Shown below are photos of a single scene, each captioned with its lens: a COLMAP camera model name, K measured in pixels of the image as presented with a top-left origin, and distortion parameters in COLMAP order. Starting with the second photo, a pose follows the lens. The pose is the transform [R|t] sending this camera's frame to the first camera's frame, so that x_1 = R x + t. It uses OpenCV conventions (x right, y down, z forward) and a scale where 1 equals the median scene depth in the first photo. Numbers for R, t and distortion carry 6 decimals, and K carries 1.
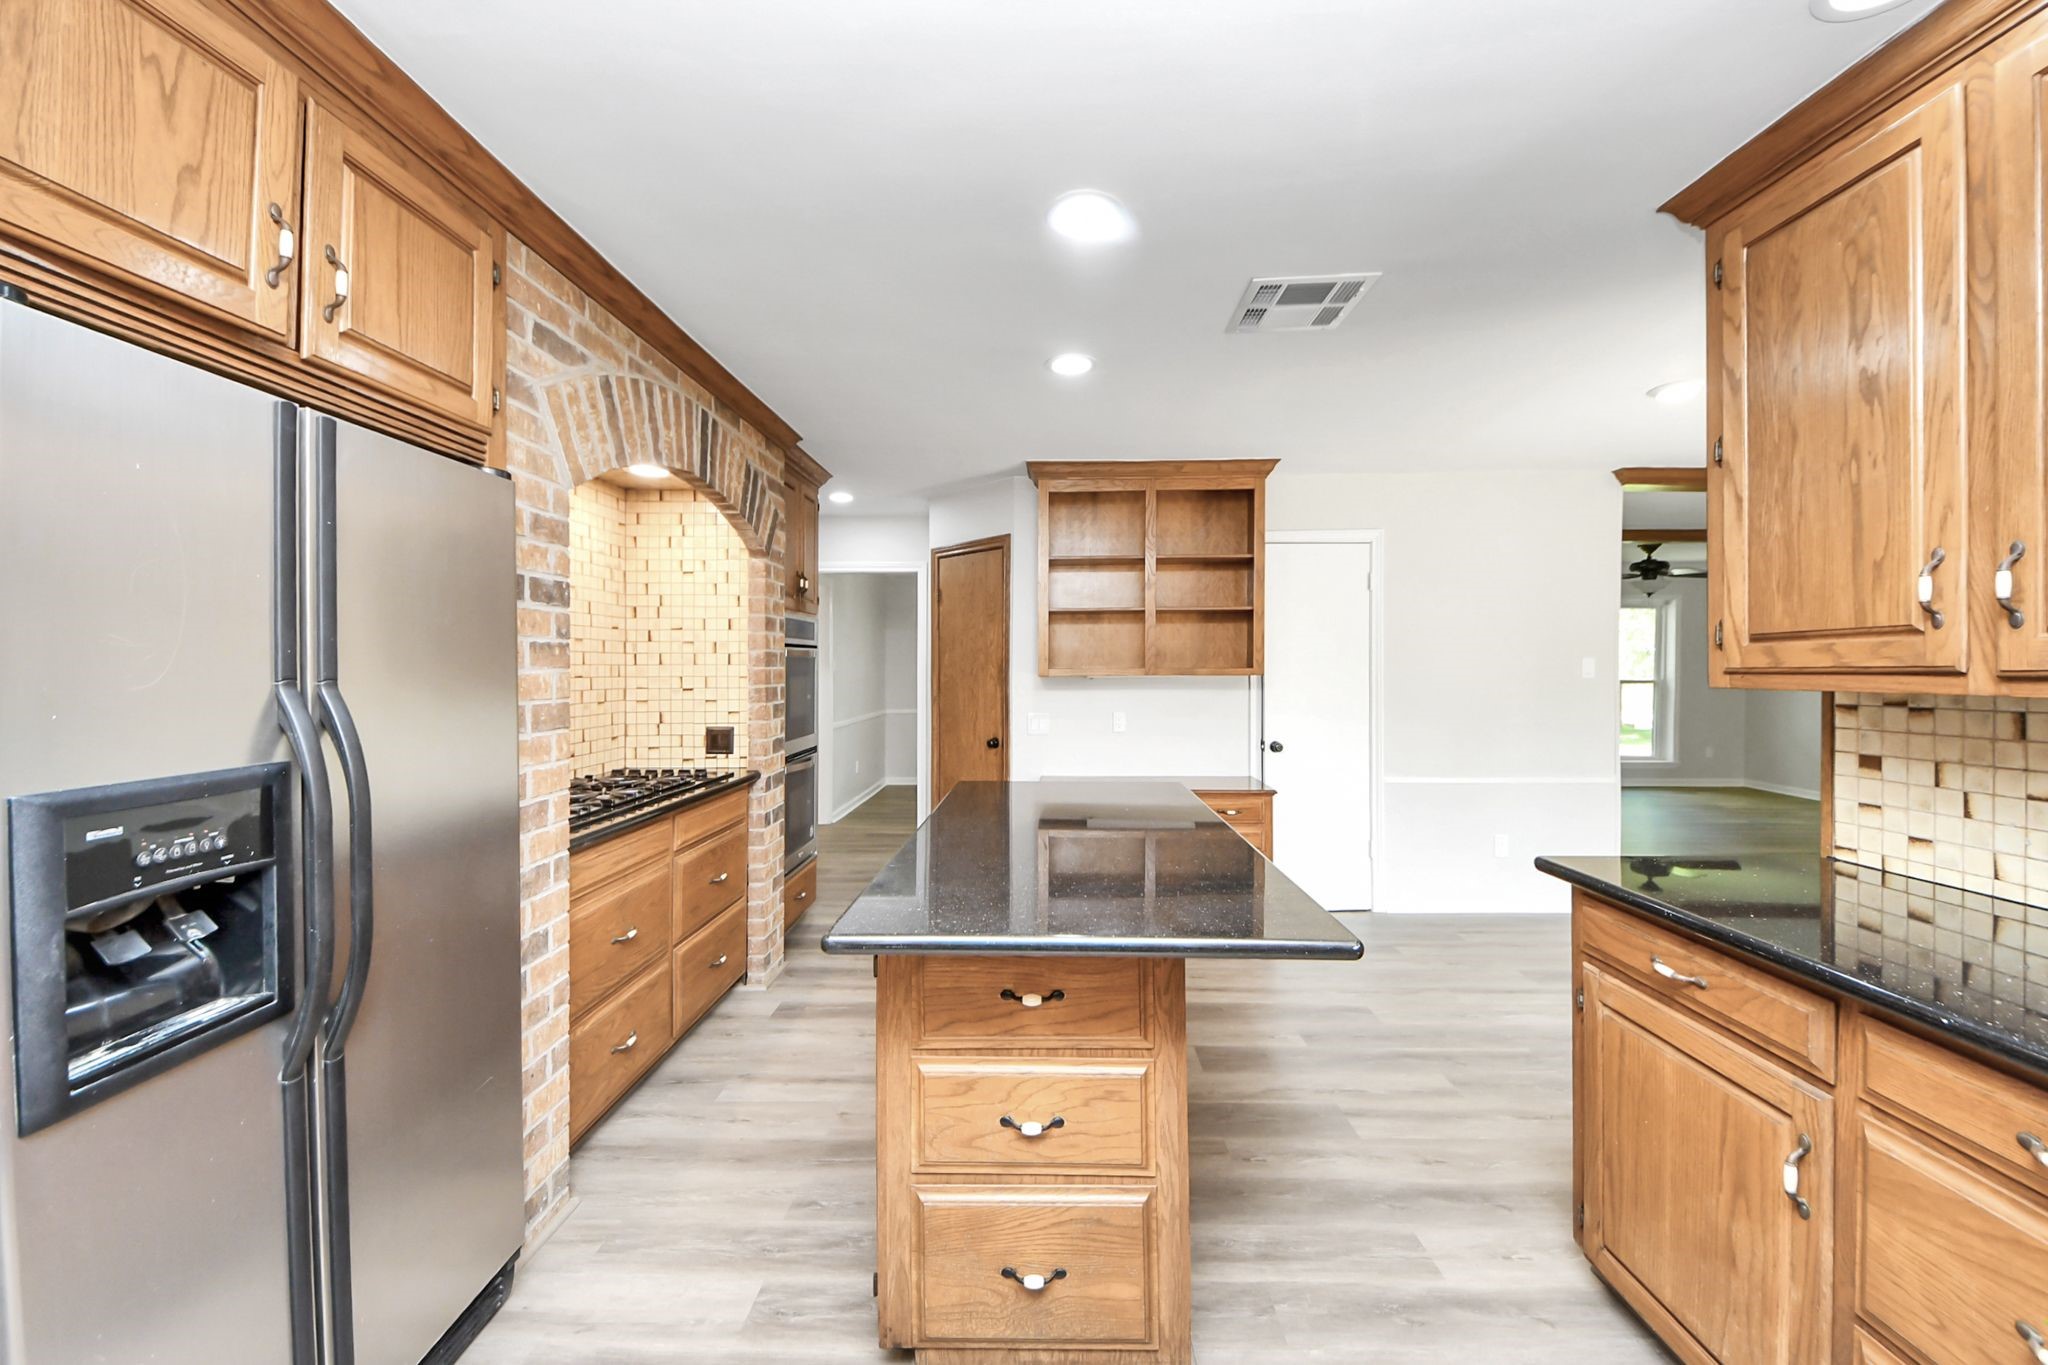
lens RADIAL K [[770.2, 0, 1085.8], [0, 770.2, 670.3], [0, 0, 1]] dist [0.012325, -0.017623]
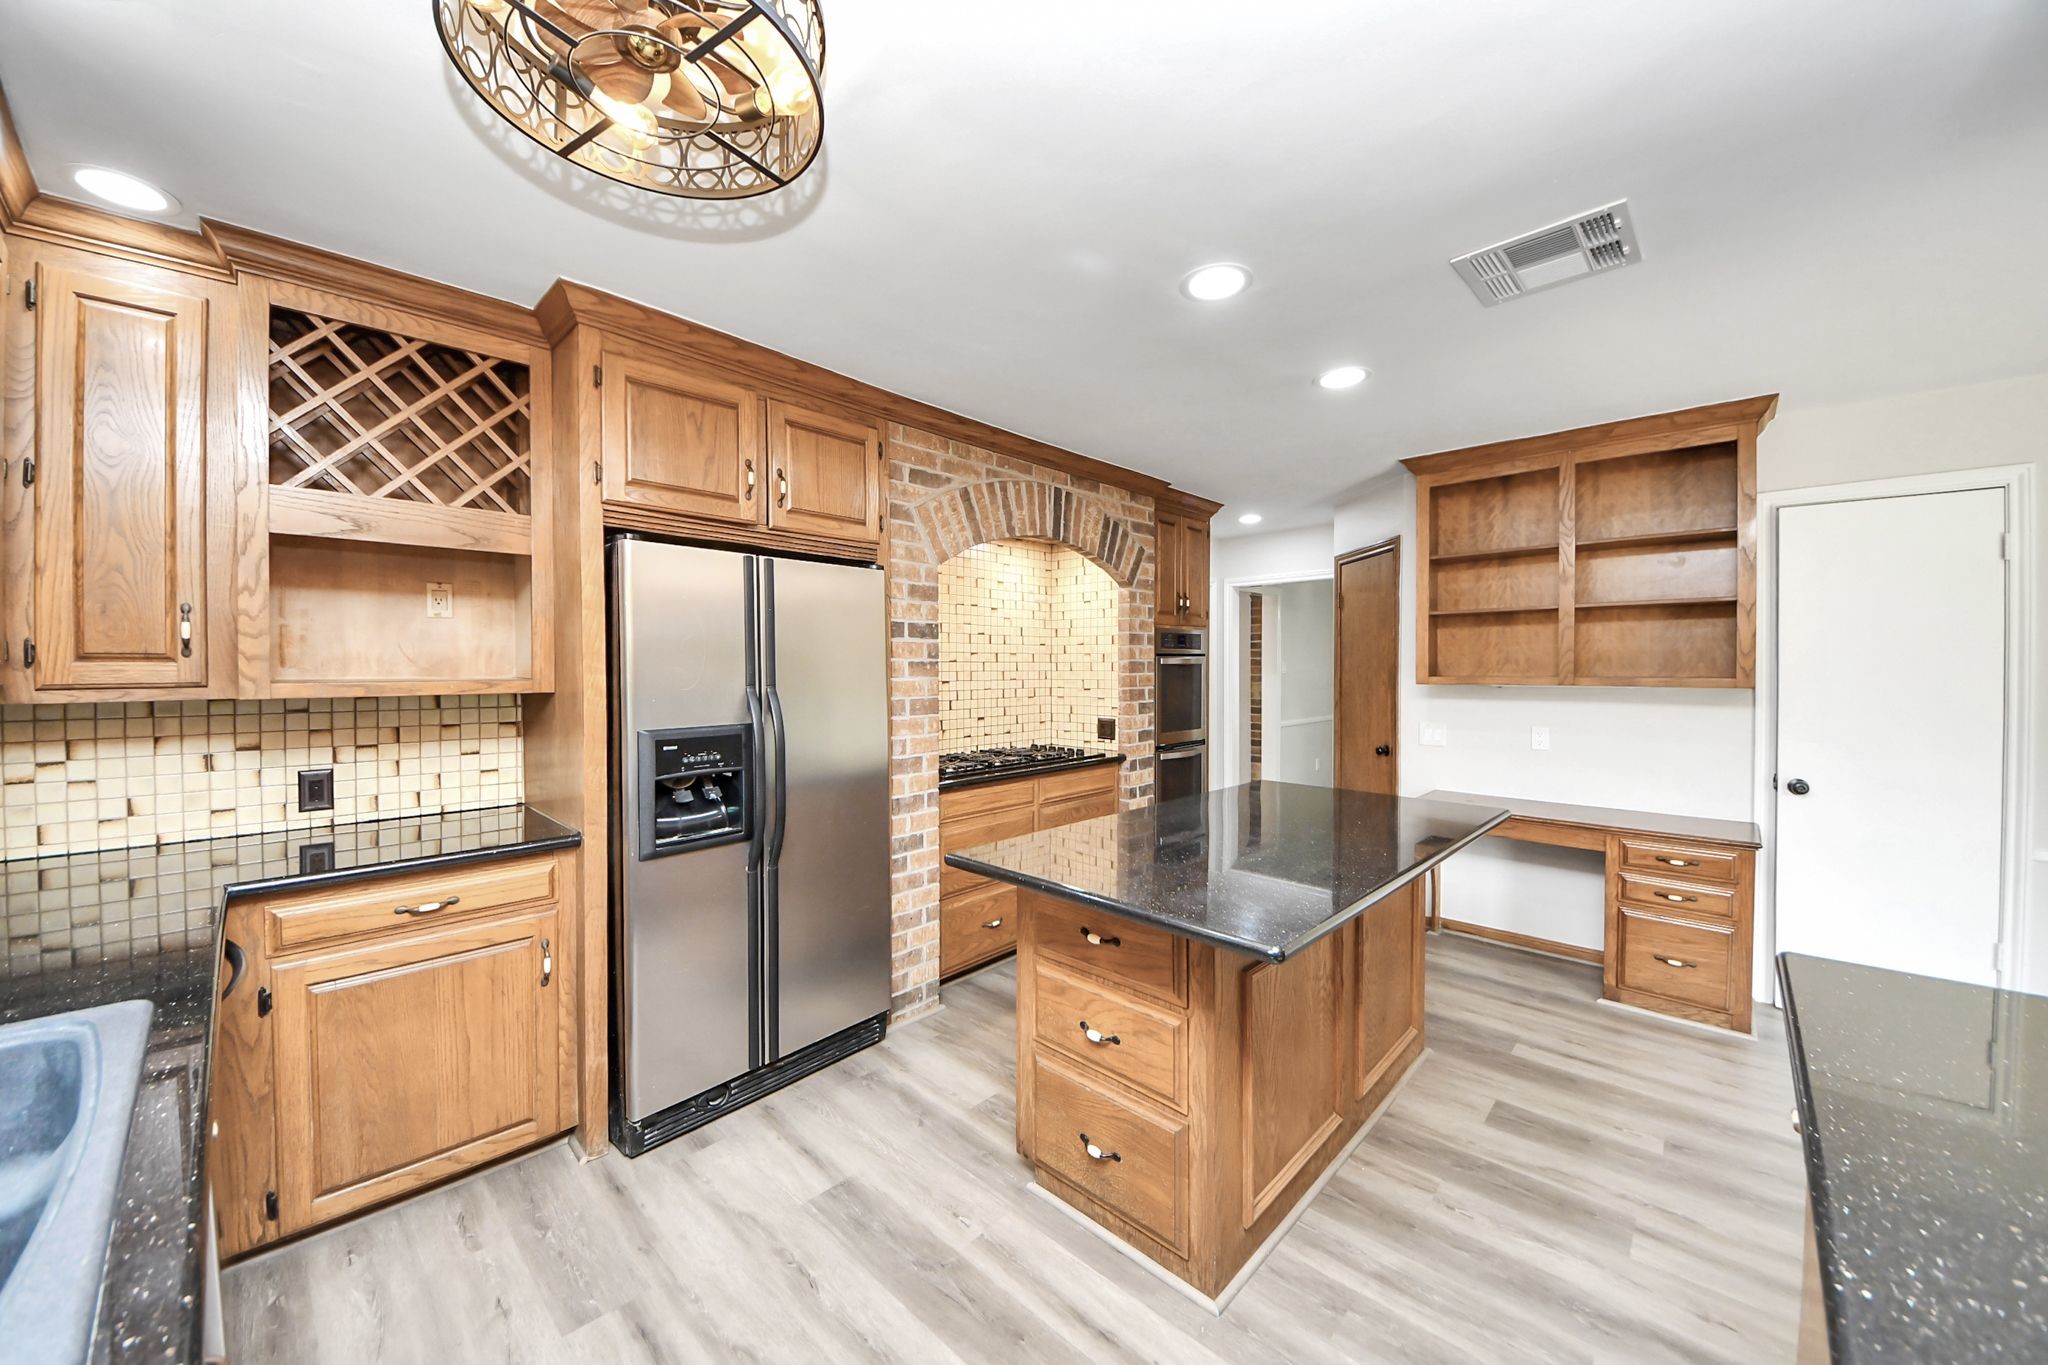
lens RADIAL K [[748.2, 0, 1044.8], [0, 748.2, 687.6], [0, 0, 1]] dist [0.002515, -0.007669]
pose [[0.719786, 0.023578, -0.693796, 0.422937], [-0.005056, 0.999575, 0.028724, -0.019390], [0.694178, -0.017167, 0.719599, 0.020790]]
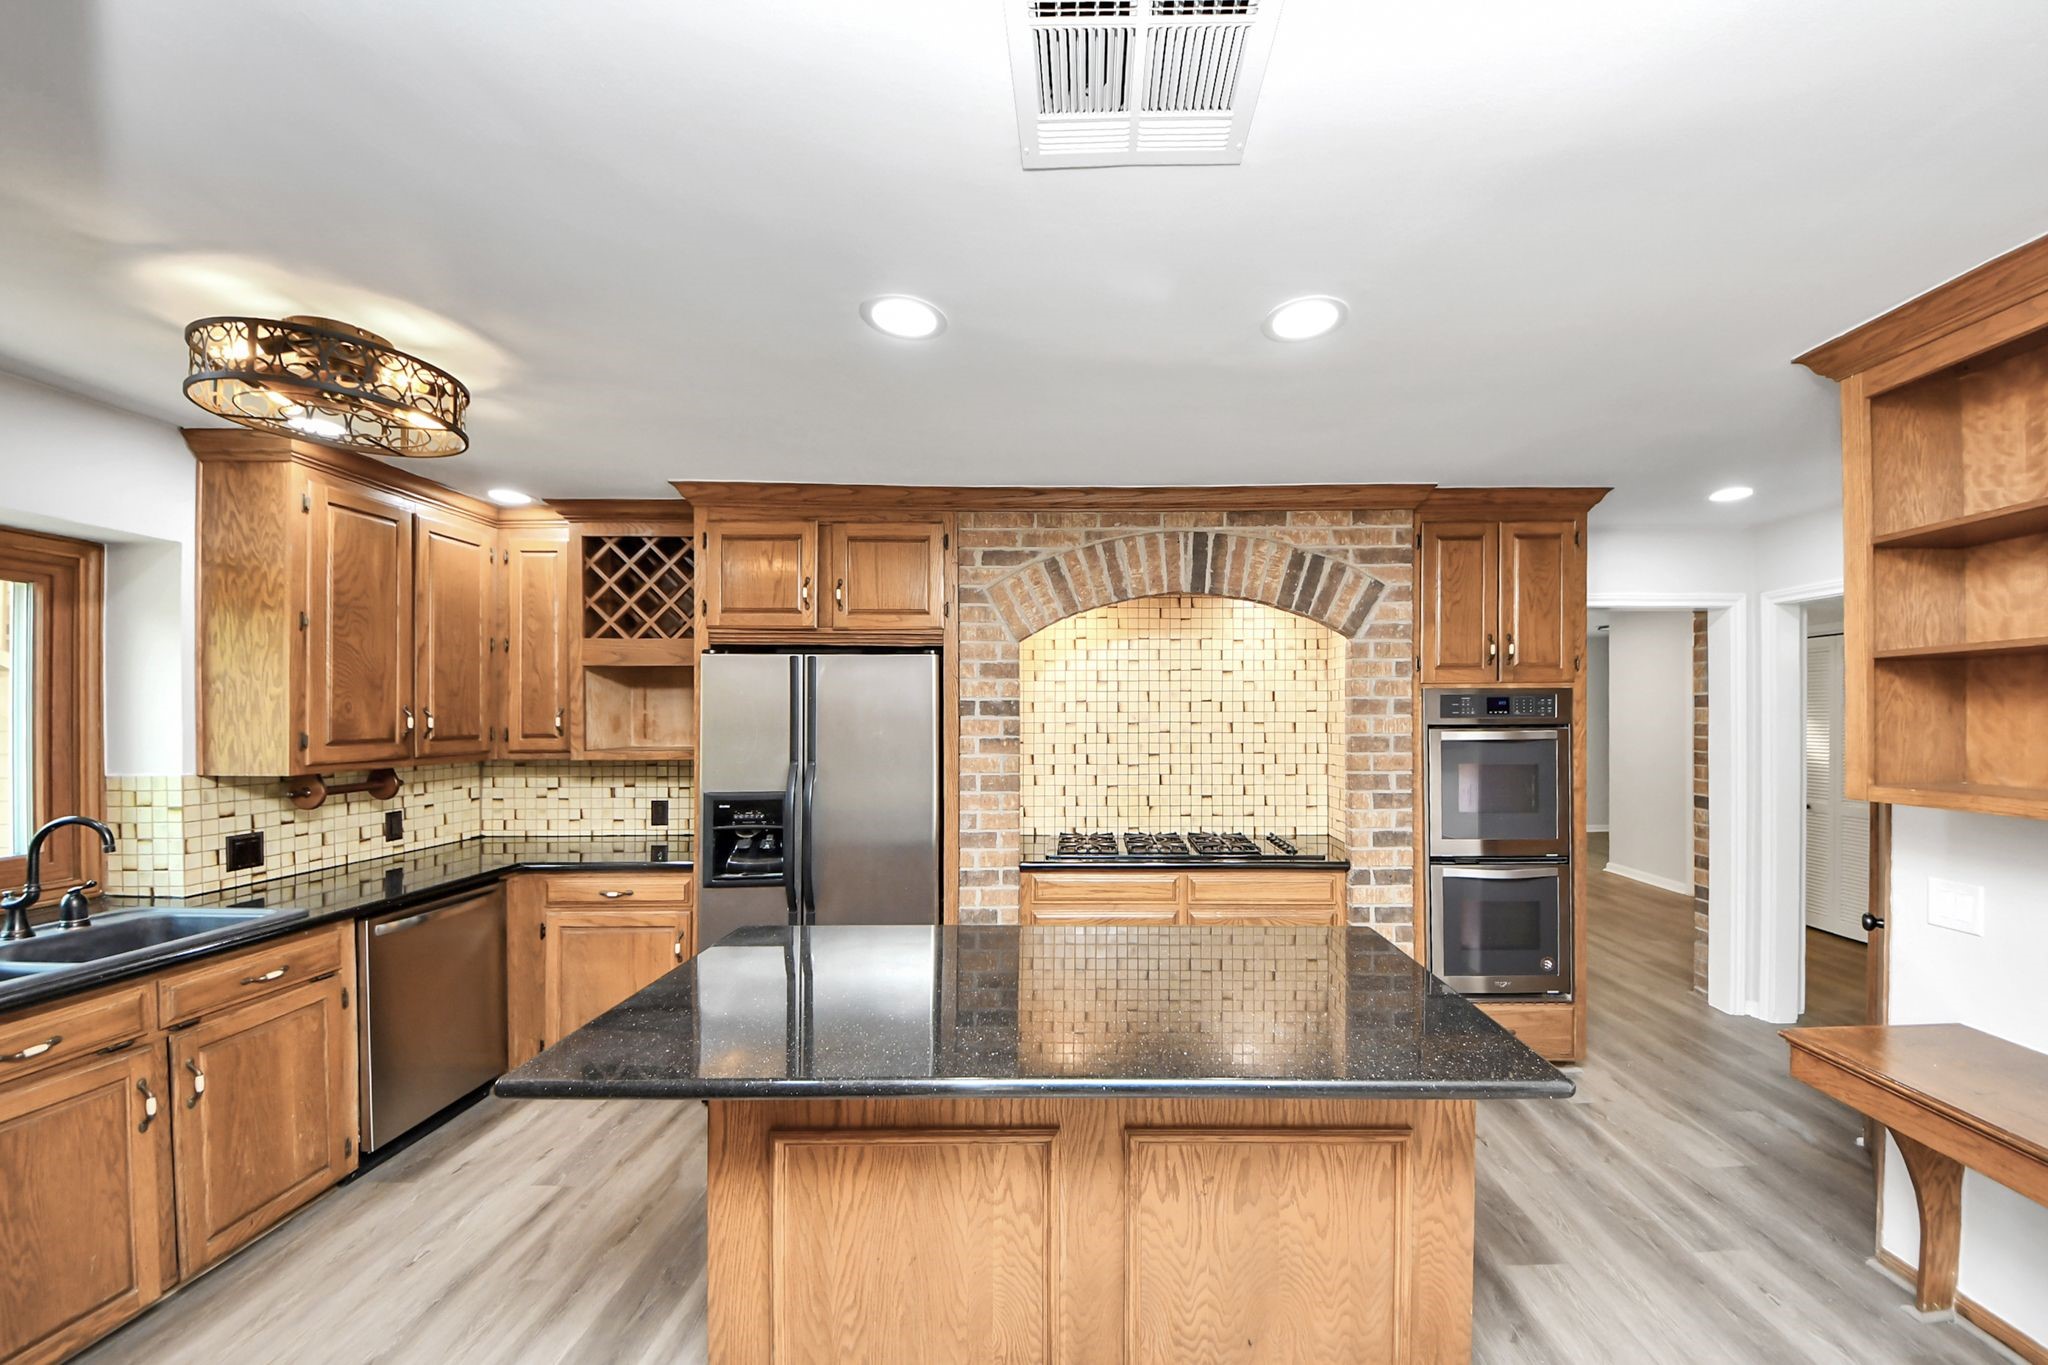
lens RADIAL K [[780.5, 0, 1067.3], [0, 780.5, 717.1], [0, 0, 1]] dist [0.009433, -0.000053]
pose [[-0.018748, 0.007834, -0.999794, 0.690894], [-0.002389, 0.999966, 0.007880, -0.067232], [0.999821, 0.002536, -0.018728, 0.826851]]
